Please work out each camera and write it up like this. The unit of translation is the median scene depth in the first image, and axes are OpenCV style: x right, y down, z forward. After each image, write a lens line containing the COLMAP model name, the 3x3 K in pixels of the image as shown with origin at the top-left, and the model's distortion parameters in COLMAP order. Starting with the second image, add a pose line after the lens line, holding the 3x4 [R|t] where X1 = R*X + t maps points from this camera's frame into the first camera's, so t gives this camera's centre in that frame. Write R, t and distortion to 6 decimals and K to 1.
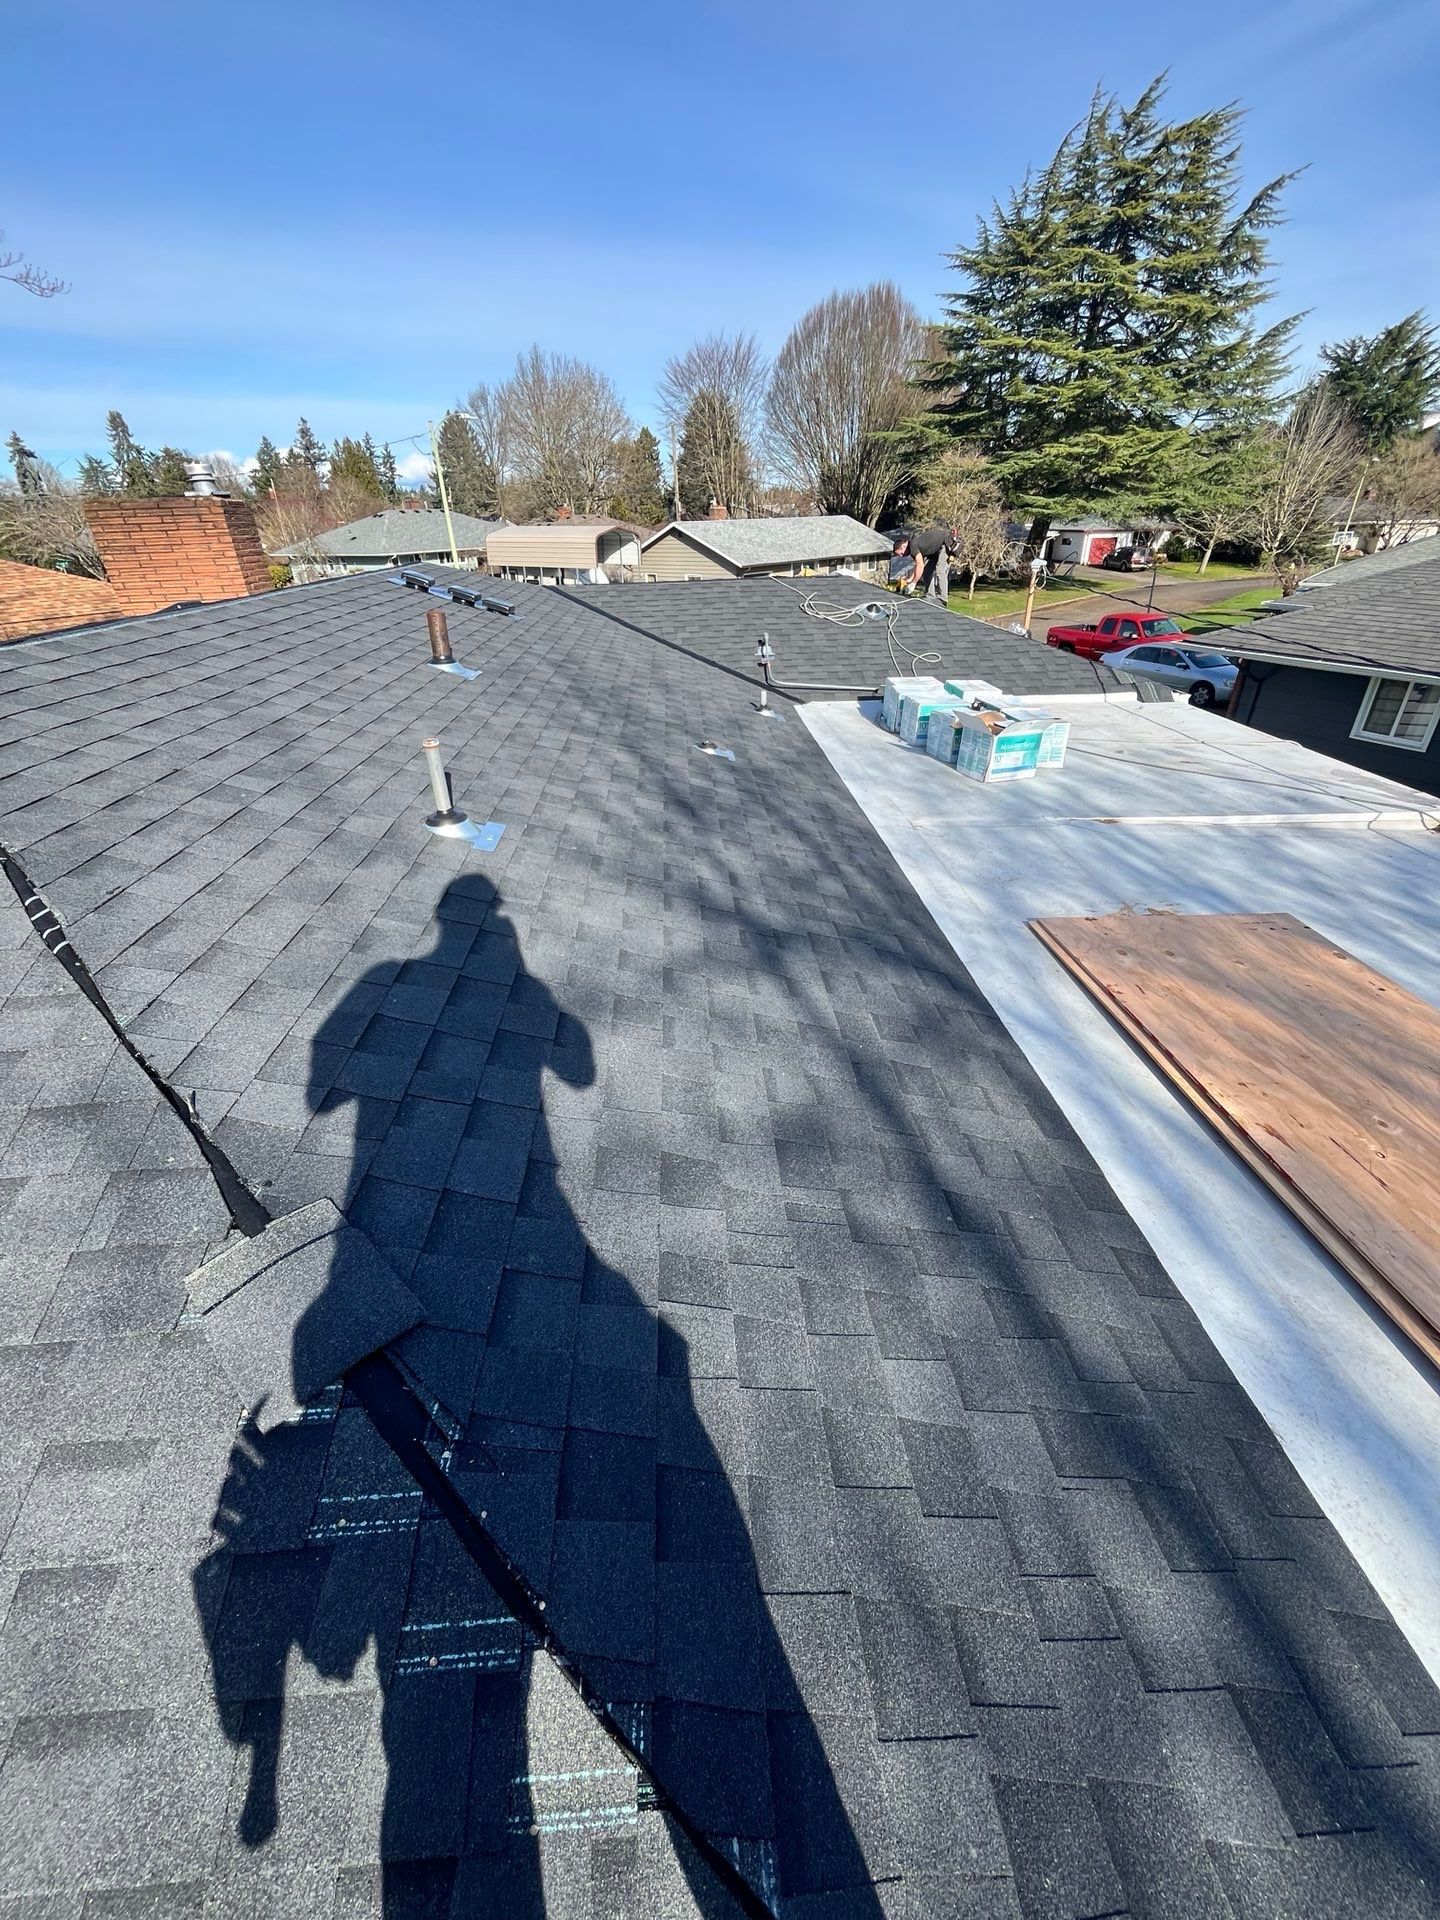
lens RADIAL K [[787.7, 0, 715.9], [0, 787.7, 952.3], [0, 0, 1]] dist [-0.000562, -0.001076]
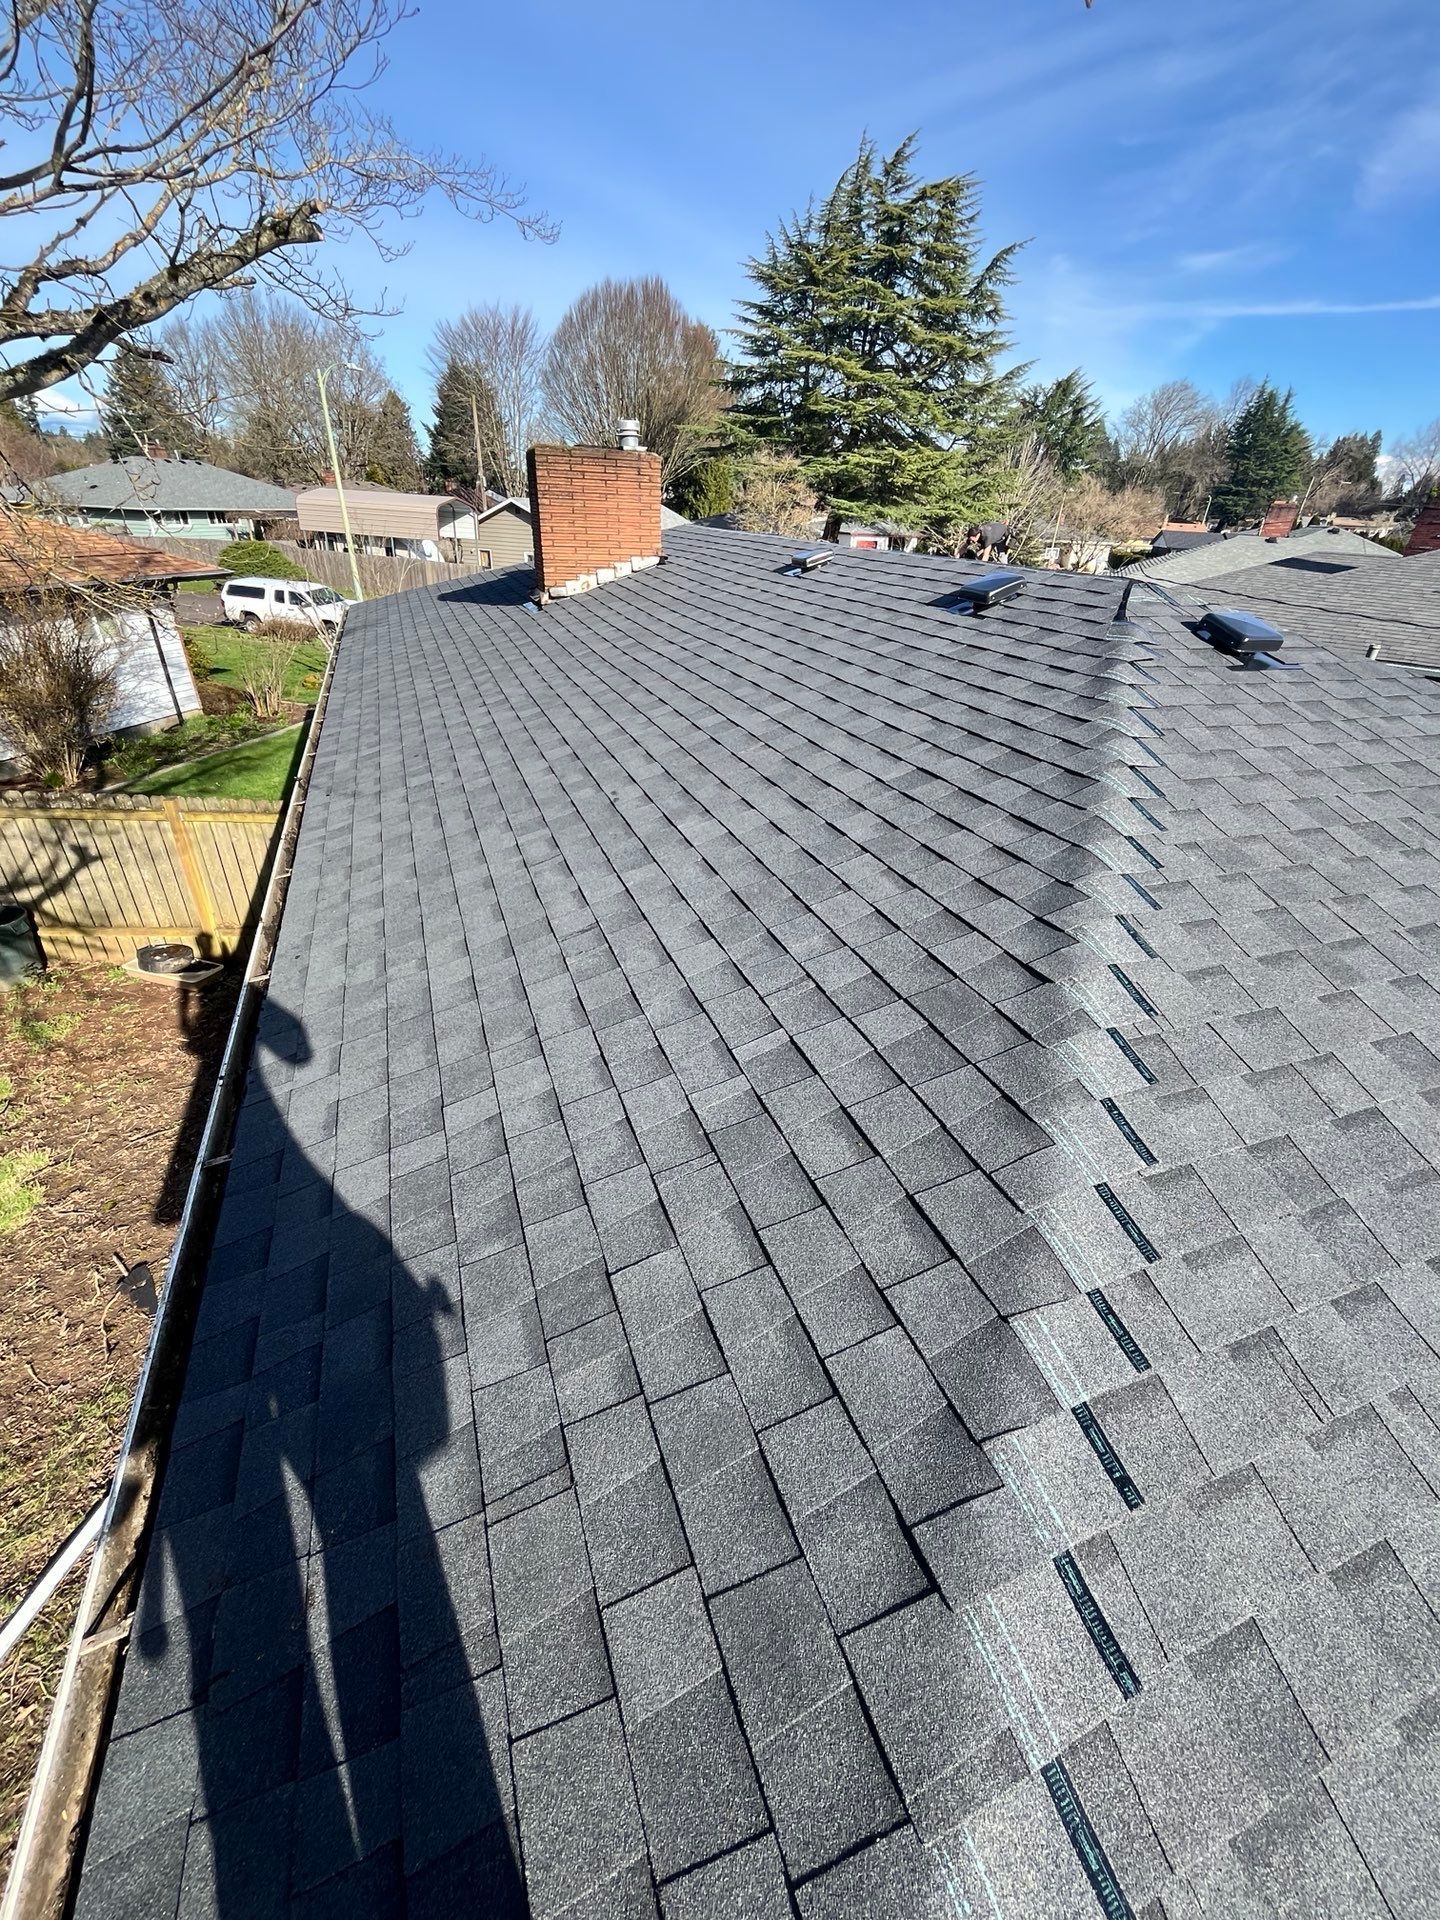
lens RADIAL K [[787.6, 0, 720.6], [0, 787.6, 952.0], [0, 0, 1]] dist [-0.001762, -0.000398]
pose [[0.952422, -0.089361, 0.291388, -0.132892], [0.085711, 0.995999, 0.025295, 0.012489], [-0.292483, 0.000883, 0.956270, -0.009155]]
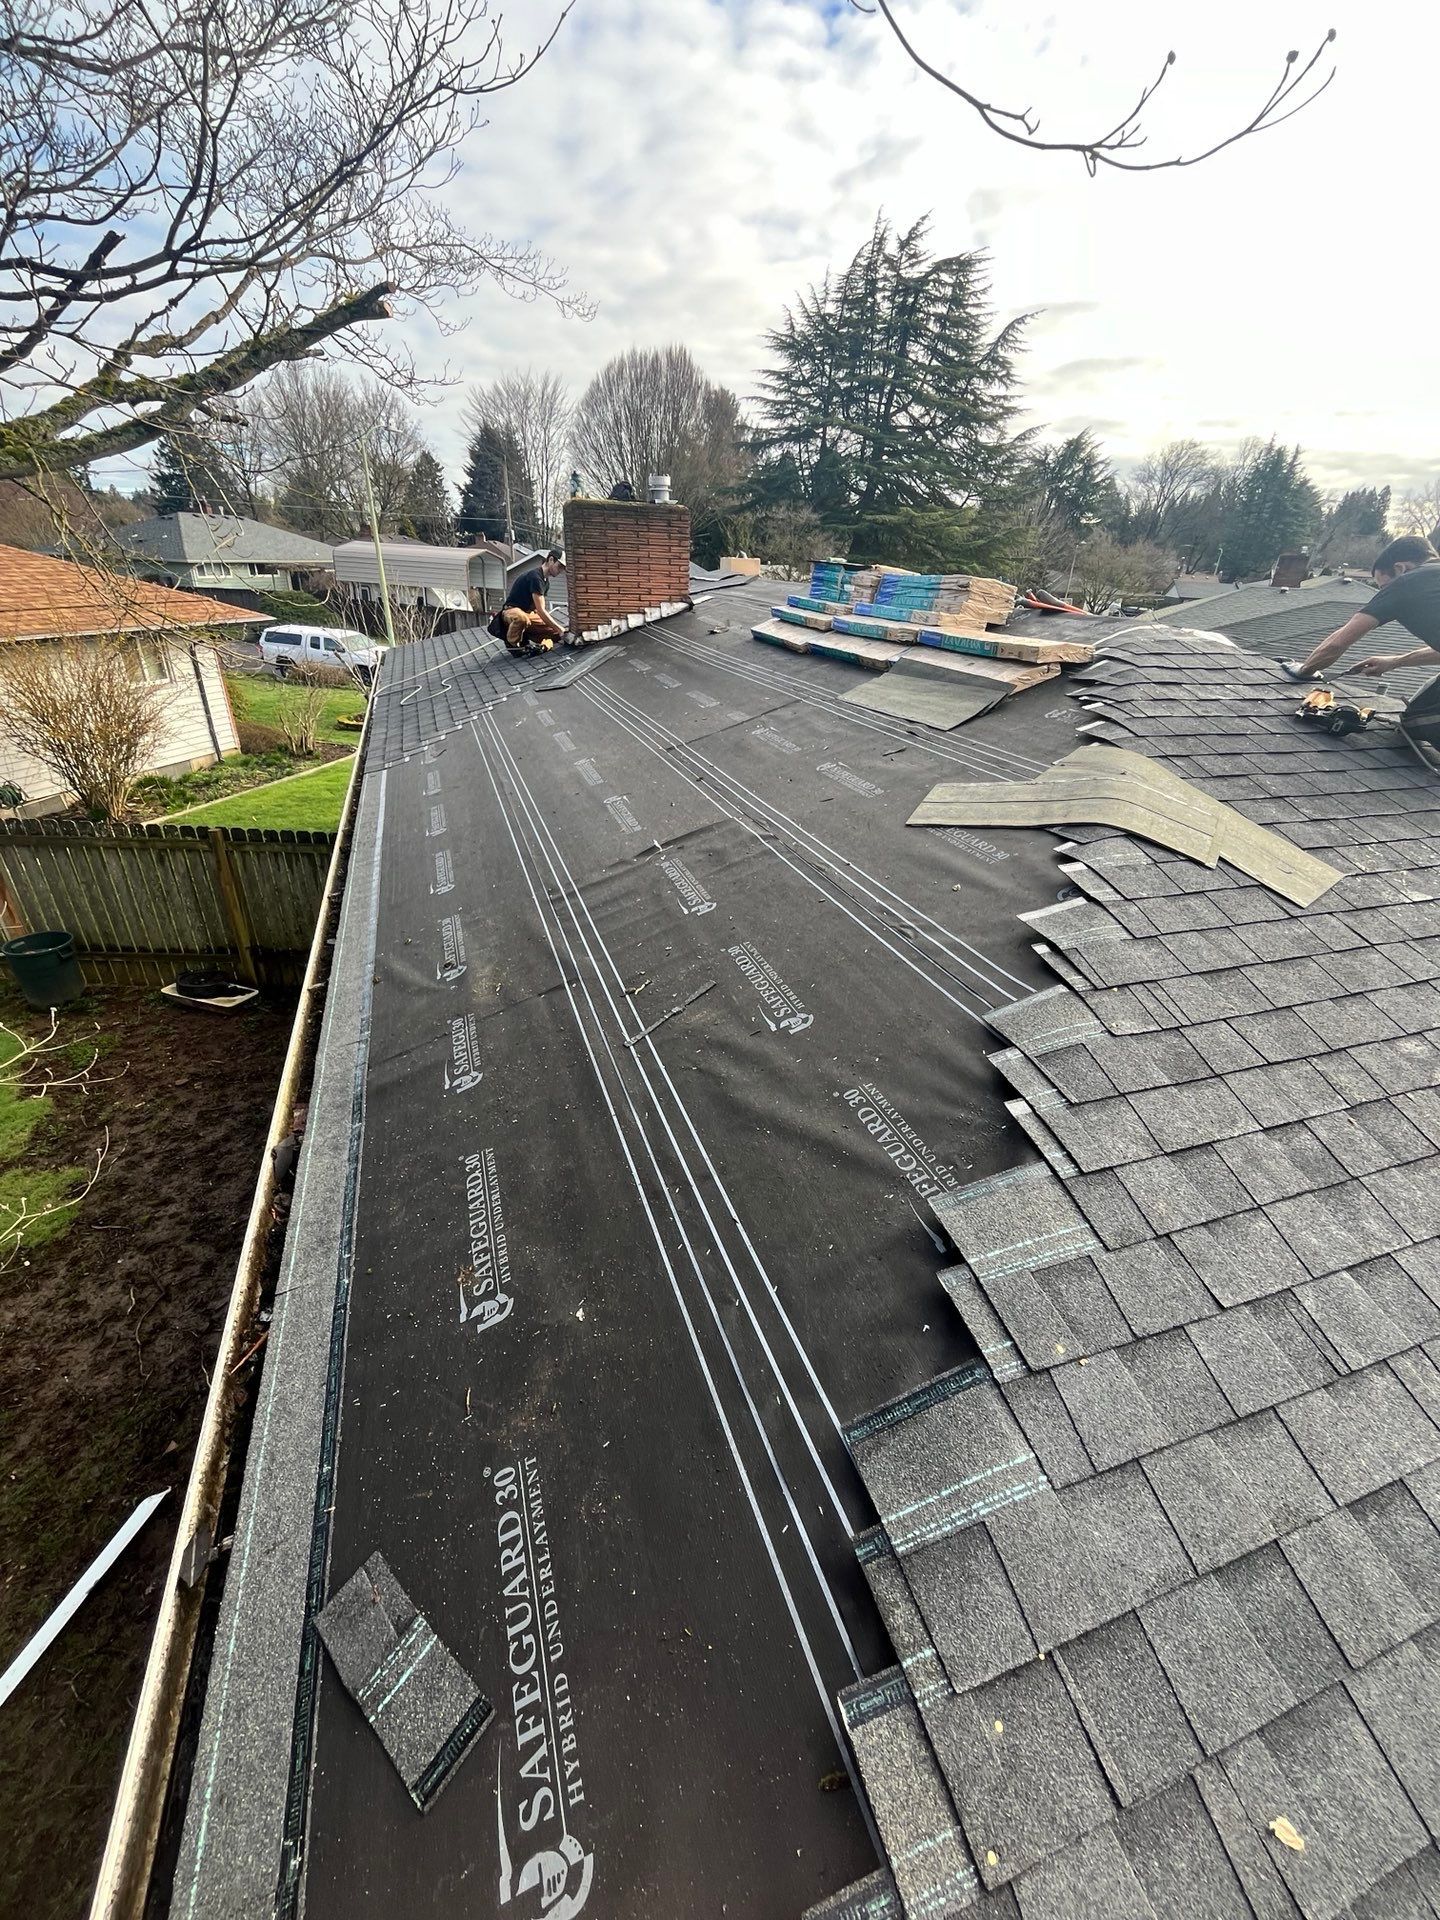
lens RADIAL K [[787.7, 0, 715.9], [0, 787.7, 952.3], [0, 0, 1]] dist [-0.000562, -0.001076]
pose [[0.959610, -0.063586, 0.274055, -0.136310], [0.074245, 0.996827, -0.028688, 0.015207], [-0.271362, 0.047876, 0.961286, -0.012219]]
